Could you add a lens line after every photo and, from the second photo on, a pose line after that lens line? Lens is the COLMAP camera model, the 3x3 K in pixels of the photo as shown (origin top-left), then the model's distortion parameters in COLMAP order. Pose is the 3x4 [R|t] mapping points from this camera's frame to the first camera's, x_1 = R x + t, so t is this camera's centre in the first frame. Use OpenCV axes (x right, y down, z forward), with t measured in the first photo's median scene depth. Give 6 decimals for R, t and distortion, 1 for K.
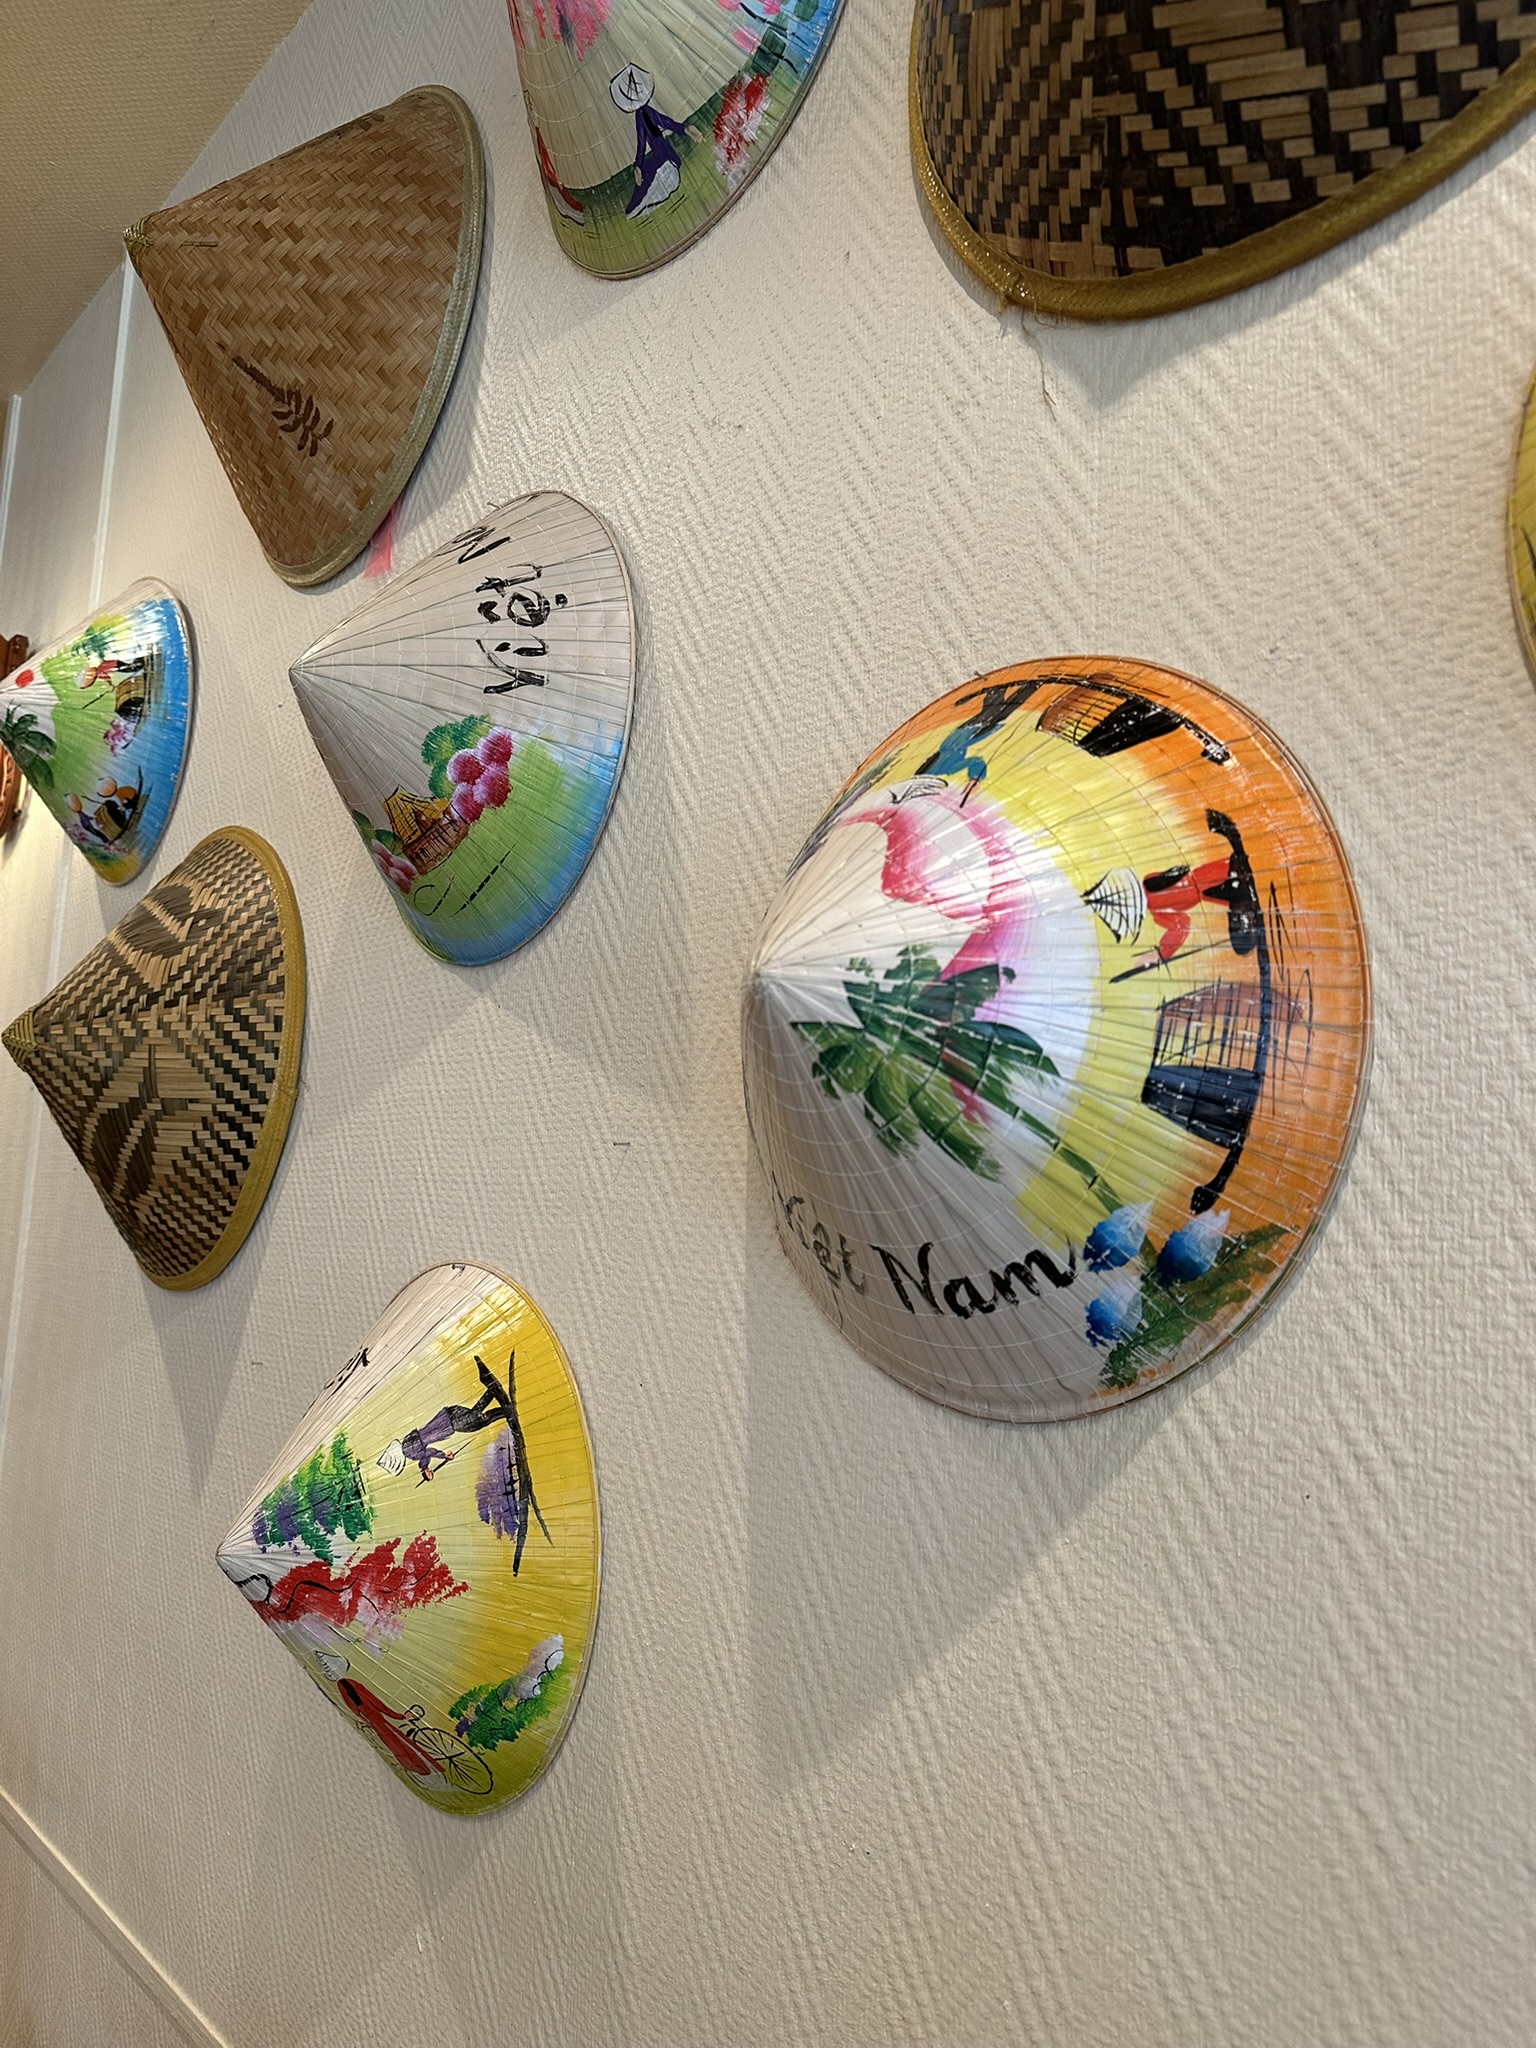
lens RADIAL K [[1427.8, 0, 766.7], [0, 1427.8, 1013.3], [0, 0, 1]] dist [0.078657, -0.099084]
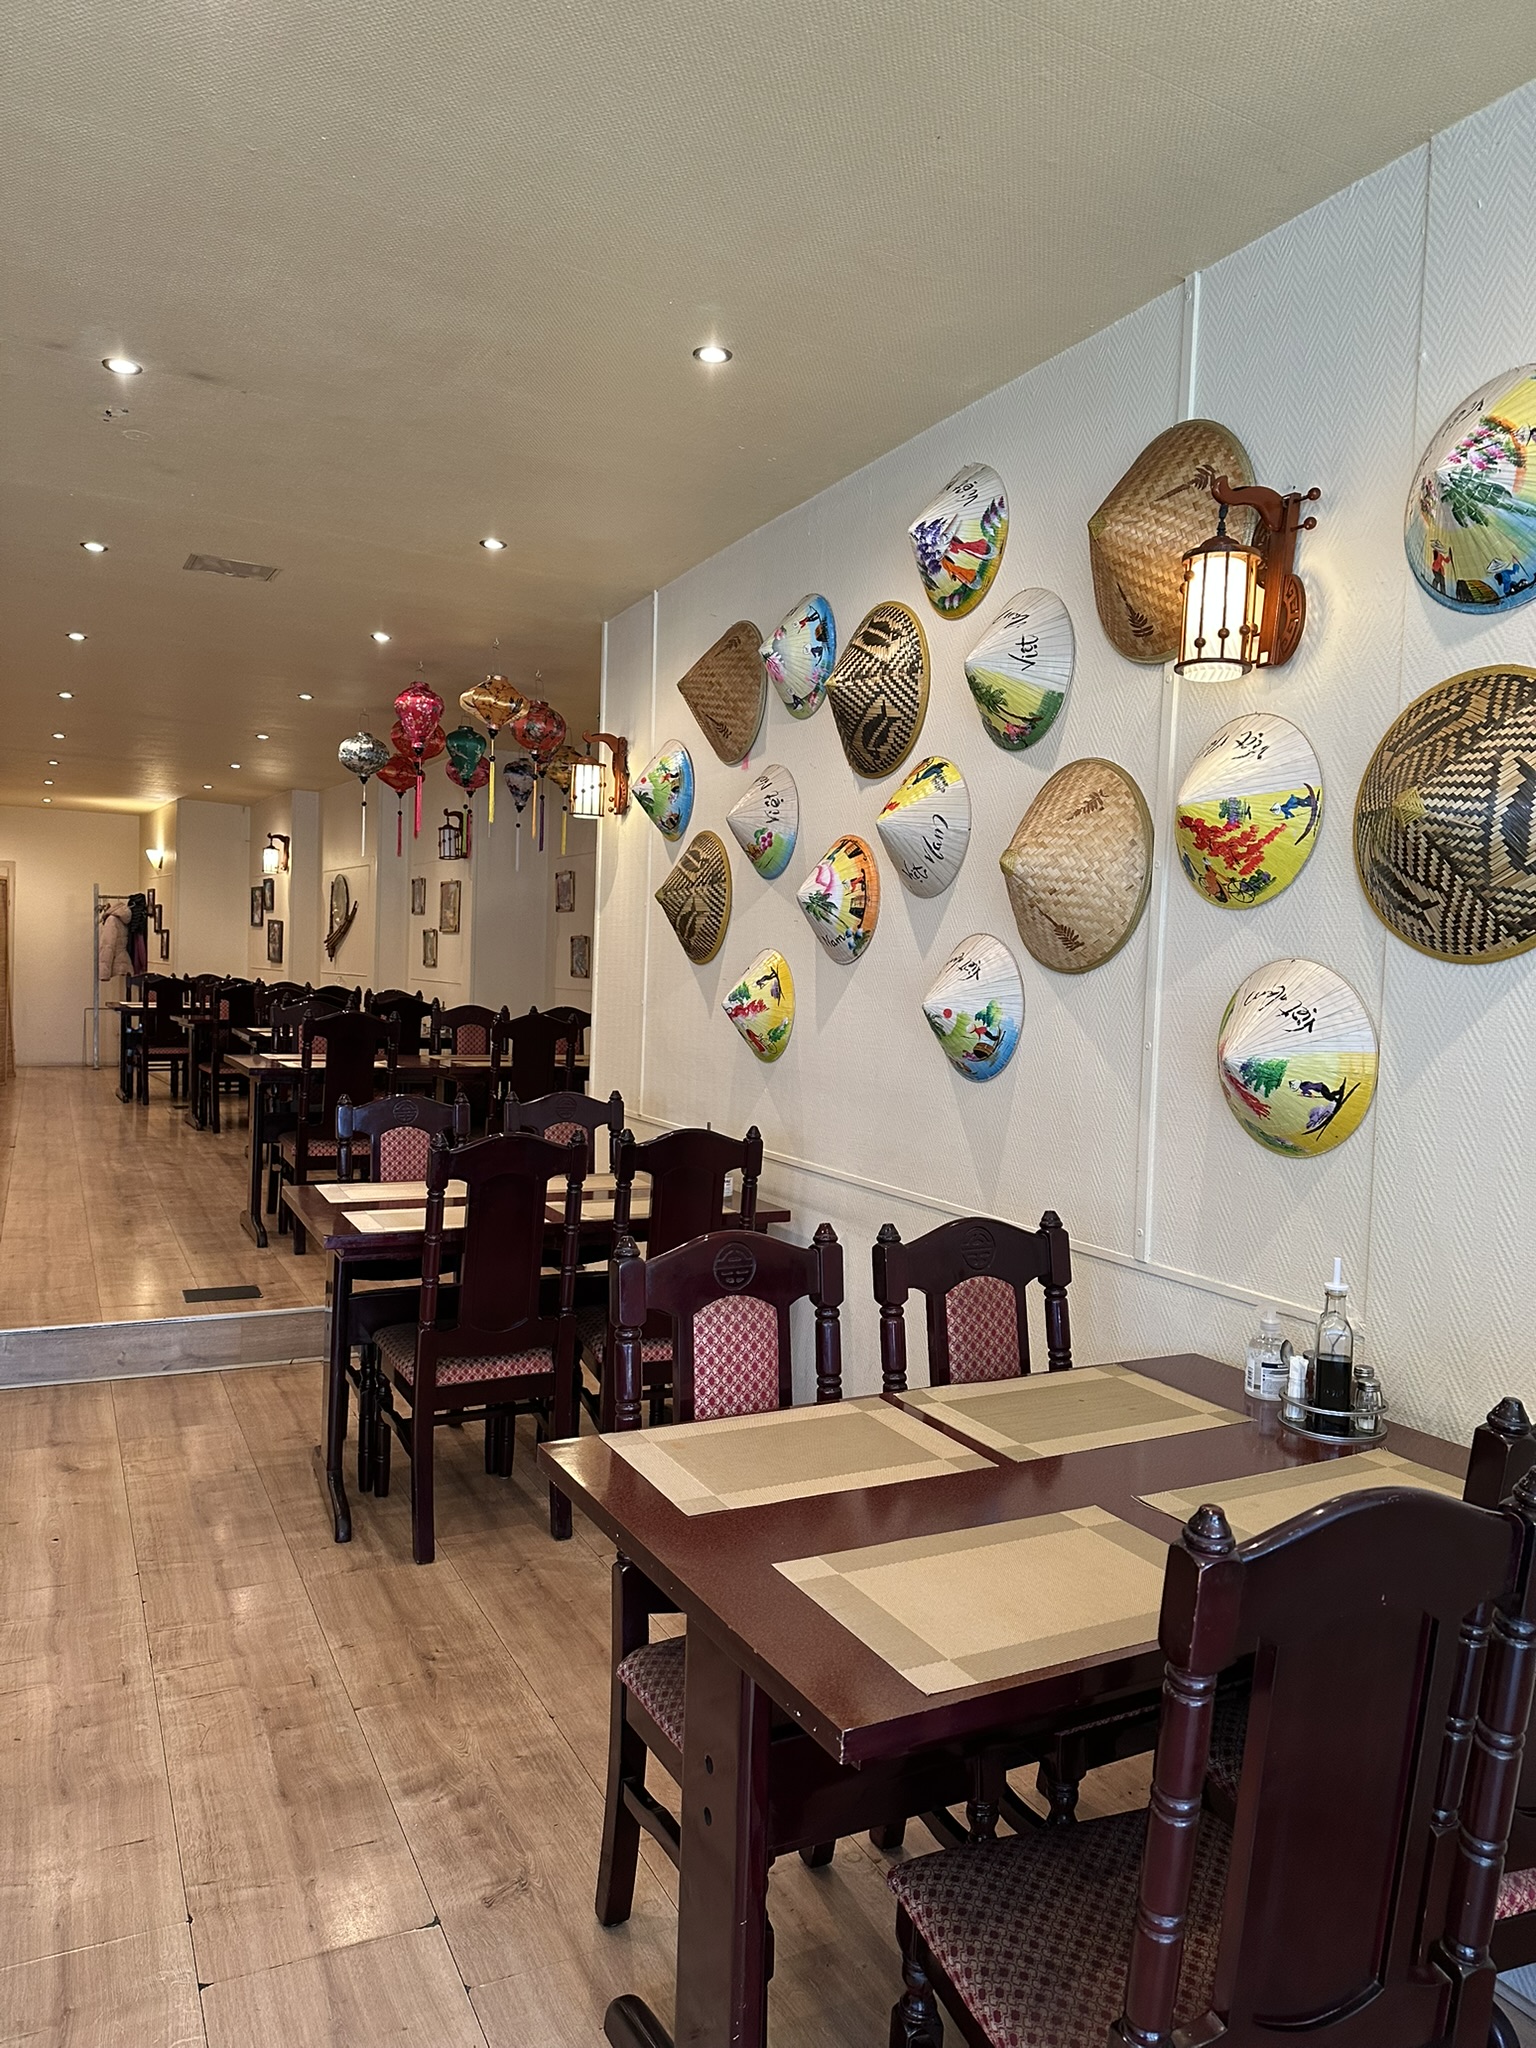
lens RADIAL K [[1439.4, 0, 768.0], [0, 1439.4, 1024.0], [0, 0, 1]] dist [0.039400, -0.026622]
pose [[0.961035, -0.001207, -0.276423, 1.130655], [0.045272, 0.987175, 0.153087, -0.307312], [0.272693, -0.159636, 0.948765, -3.628214]]
